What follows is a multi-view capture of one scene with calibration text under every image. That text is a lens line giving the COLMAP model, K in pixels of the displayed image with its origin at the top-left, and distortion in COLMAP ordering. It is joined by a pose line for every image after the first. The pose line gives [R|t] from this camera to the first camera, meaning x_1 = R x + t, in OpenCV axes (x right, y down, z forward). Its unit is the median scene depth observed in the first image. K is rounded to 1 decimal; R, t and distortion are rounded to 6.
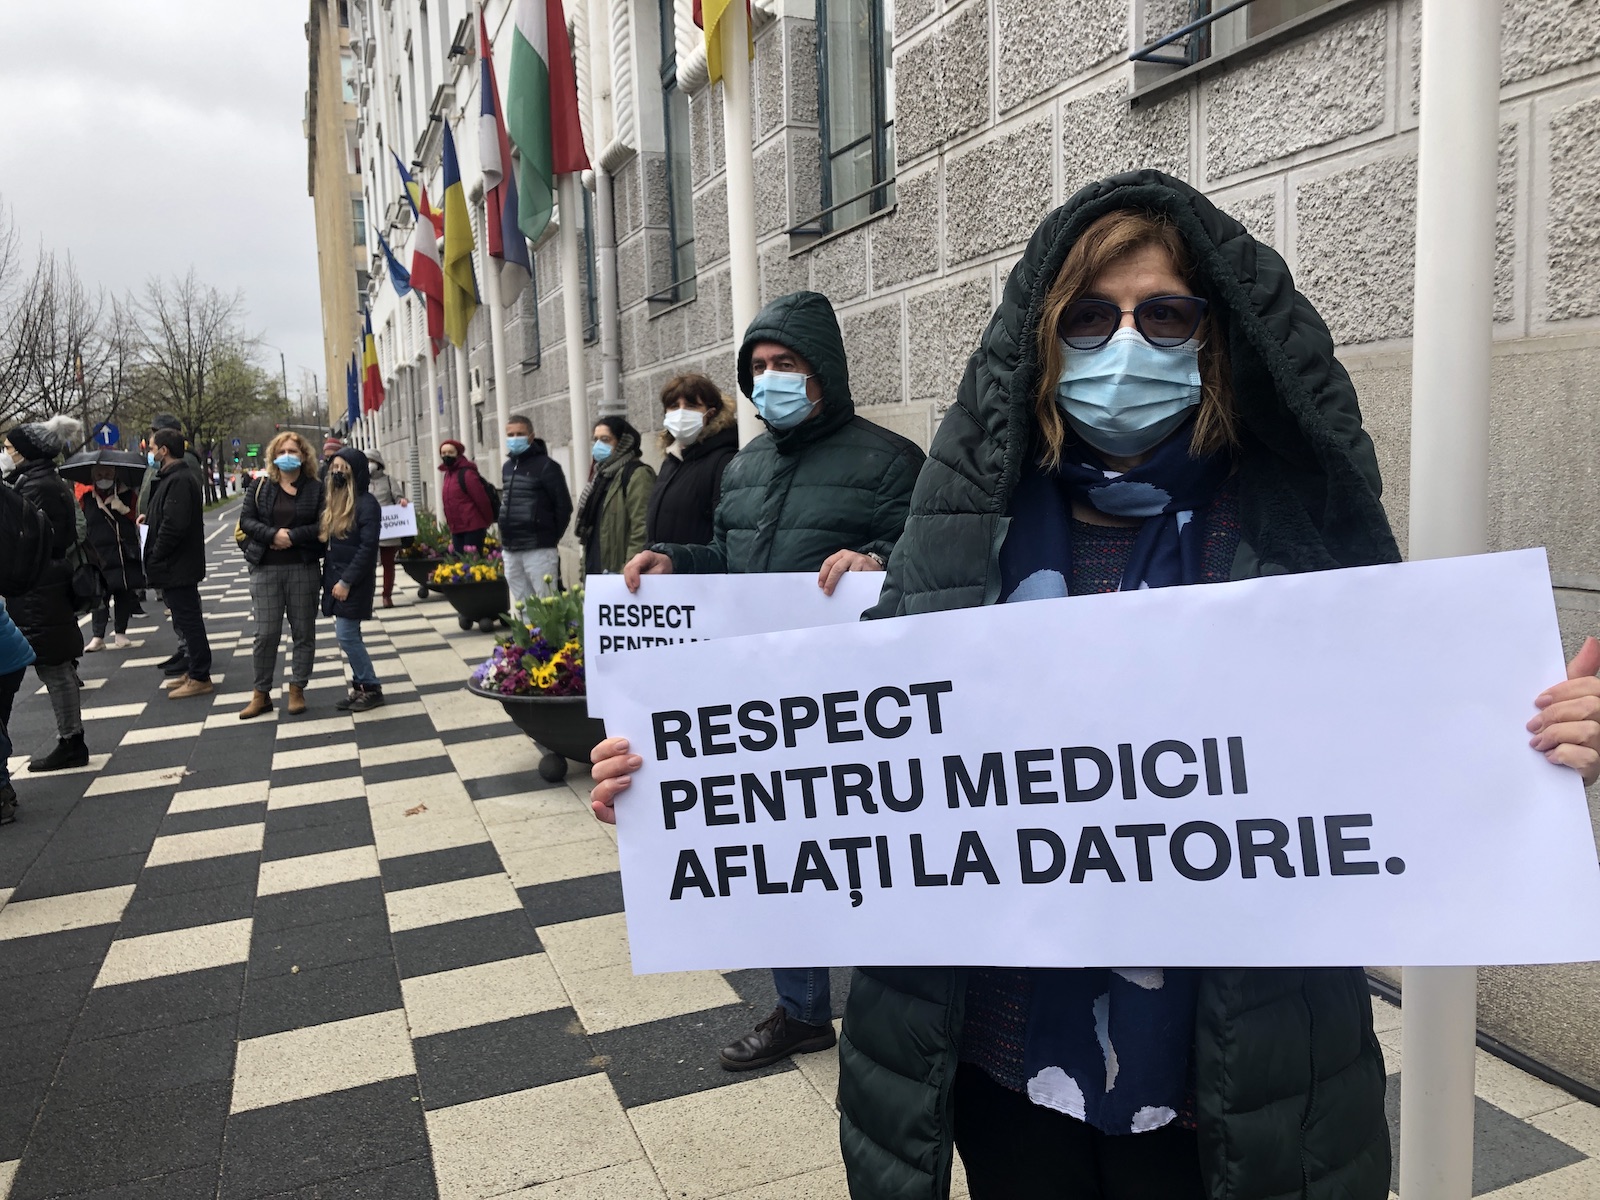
lens RADIAL K [[1332.8, 0, 796.4], [0, 1332.8, 609.7], [0, 0, 1]] dist [0.009638, -0.004962]
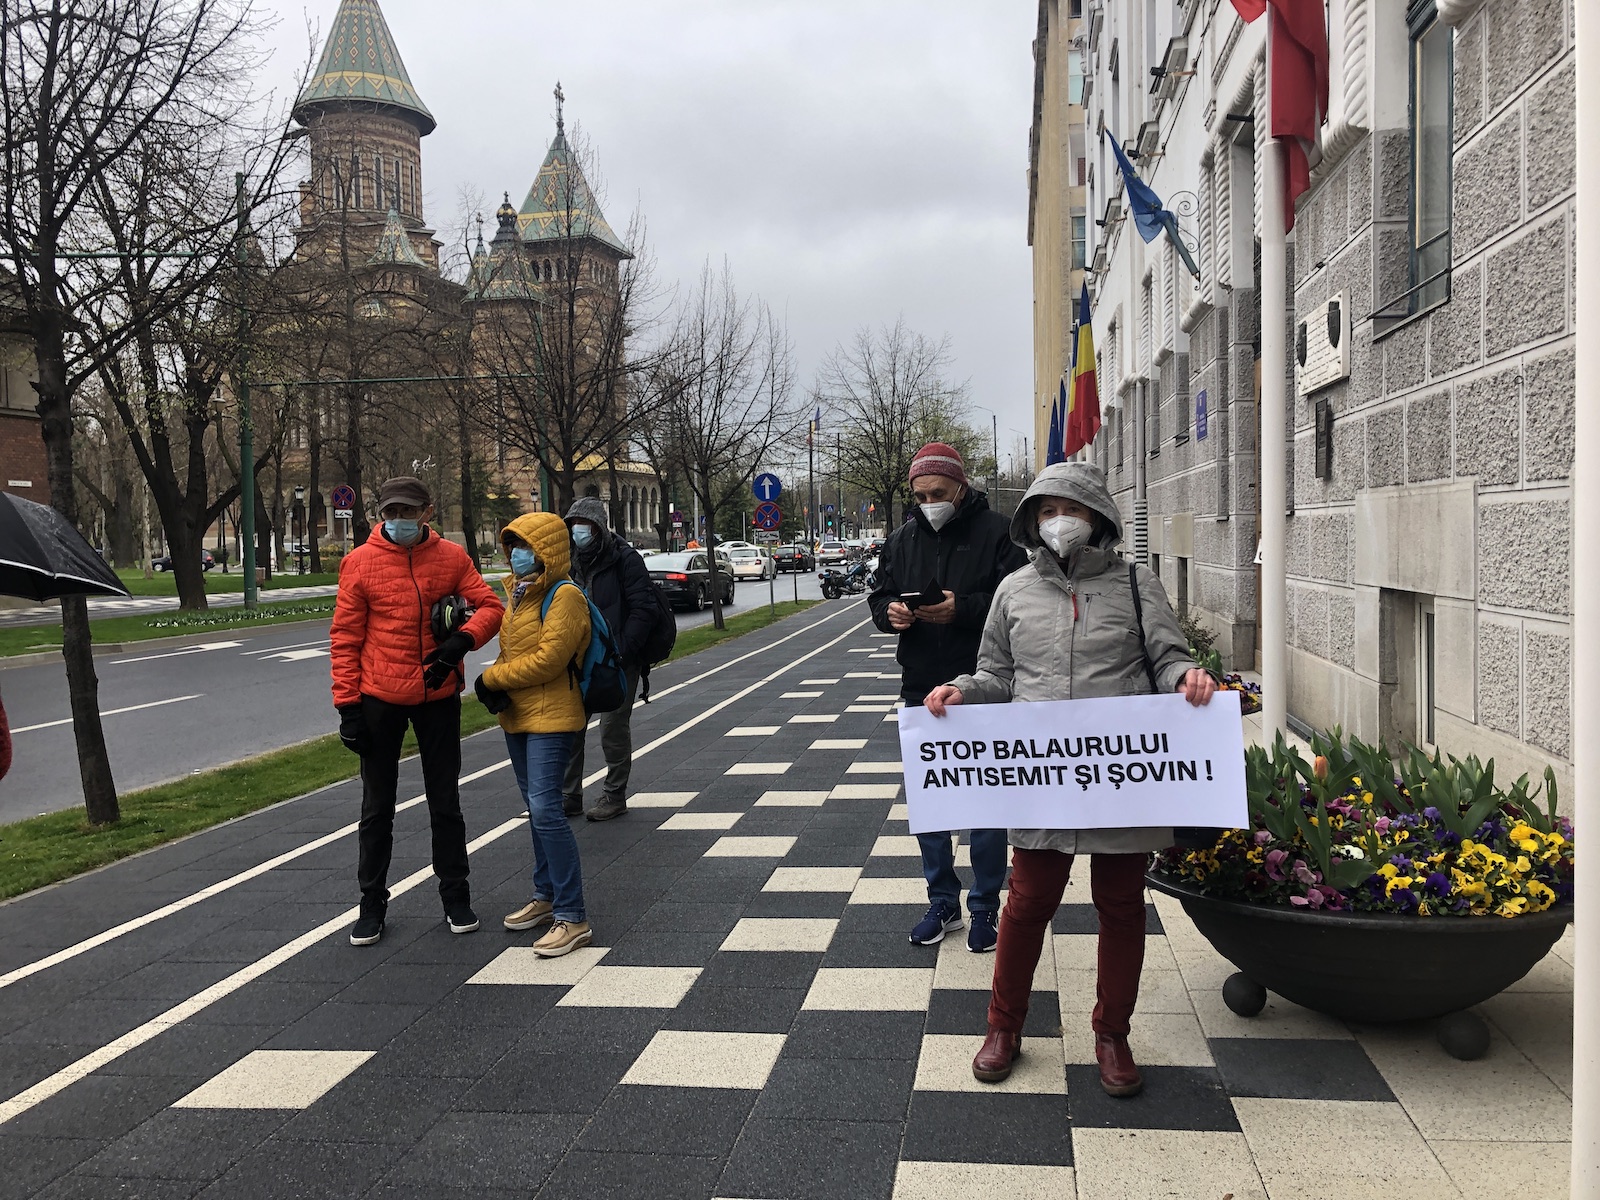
lens RADIAL K [[1332.8, 0, 796.4], [0, 1332.8, 609.7], [0, 0, 1]] dist [0.009638, -0.004962]
pose [[0.871350, 0.038245, -0.489169, -0.060620], [-0.061270, 0.997635, -0.031142, -0.020315], [0.486821, 0.057107, 0.871633, 0.188783]]
